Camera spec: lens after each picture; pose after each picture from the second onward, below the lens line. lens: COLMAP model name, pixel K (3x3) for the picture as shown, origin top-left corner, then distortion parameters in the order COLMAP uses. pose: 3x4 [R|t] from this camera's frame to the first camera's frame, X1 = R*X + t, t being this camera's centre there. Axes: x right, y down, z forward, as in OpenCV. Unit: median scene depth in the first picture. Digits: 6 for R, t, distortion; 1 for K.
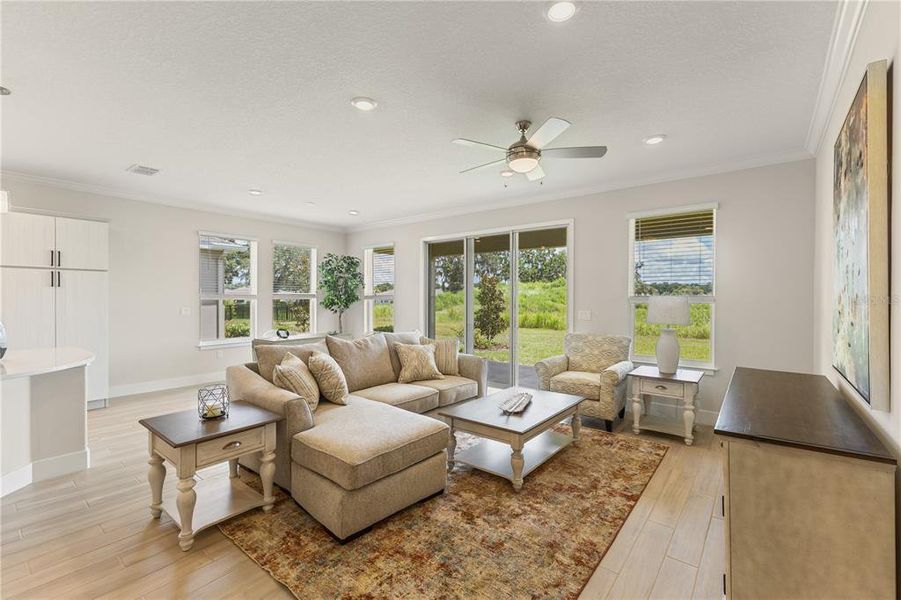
lens RADIAL K [[388.9, 0, 451.1], [0, 388.9, 302.7], [0, 0, 1]] dist [0.003920, -0.000122]
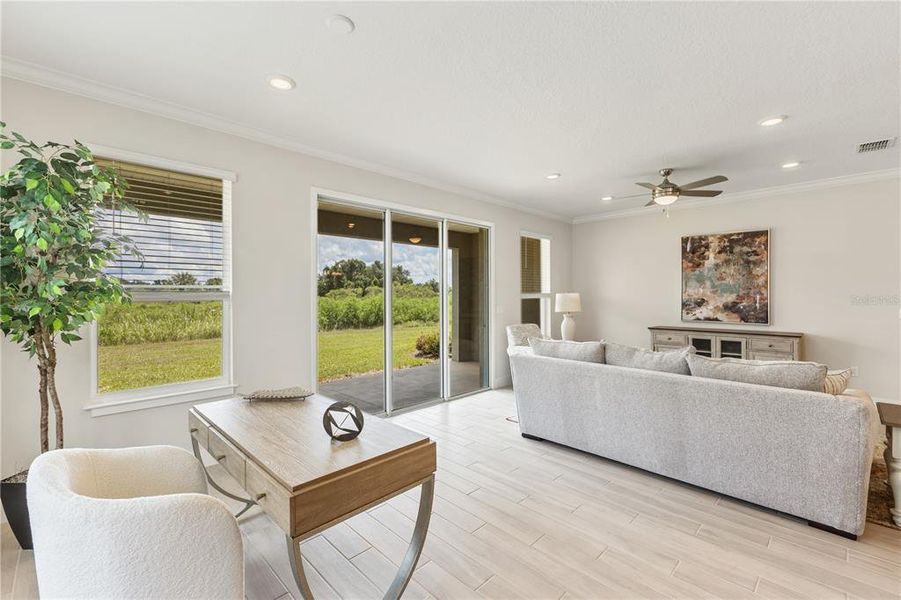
lens RADIAL K [[388.9, 0, 452.4], [0, 388.9, 293.7], [0, 0, 1]] dist [0.003920, -0.000122]
pose [[0.112906, 0.001620, 0.993604, -1.018705], [0.016571, 0.999857, -0.003514, -0.018718], [-0.993467, 0.016862, 0.112863, 1.265019]]
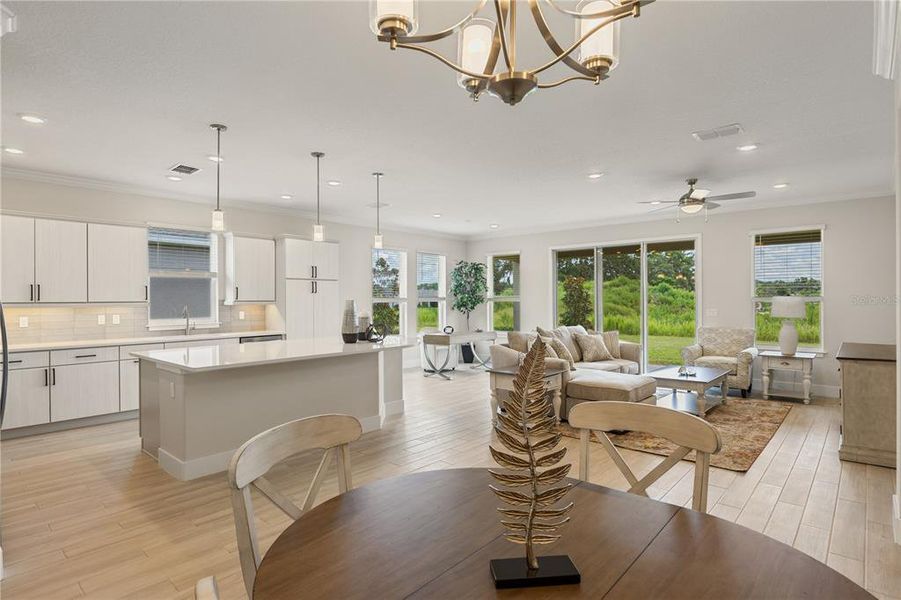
lens RADIAL K [[469.8, 0, 450.5], [0, 469.8, 303.3], [0, 0, 1]] dist [-0.006462, -0.002757]
pose [[0.998543, -0.006591, -0.053566, -0.500966], [0.006235, 0.999957, -0.006816, 0.009693], [0.053609, 0.006472, 0.998541, -0.647796]]
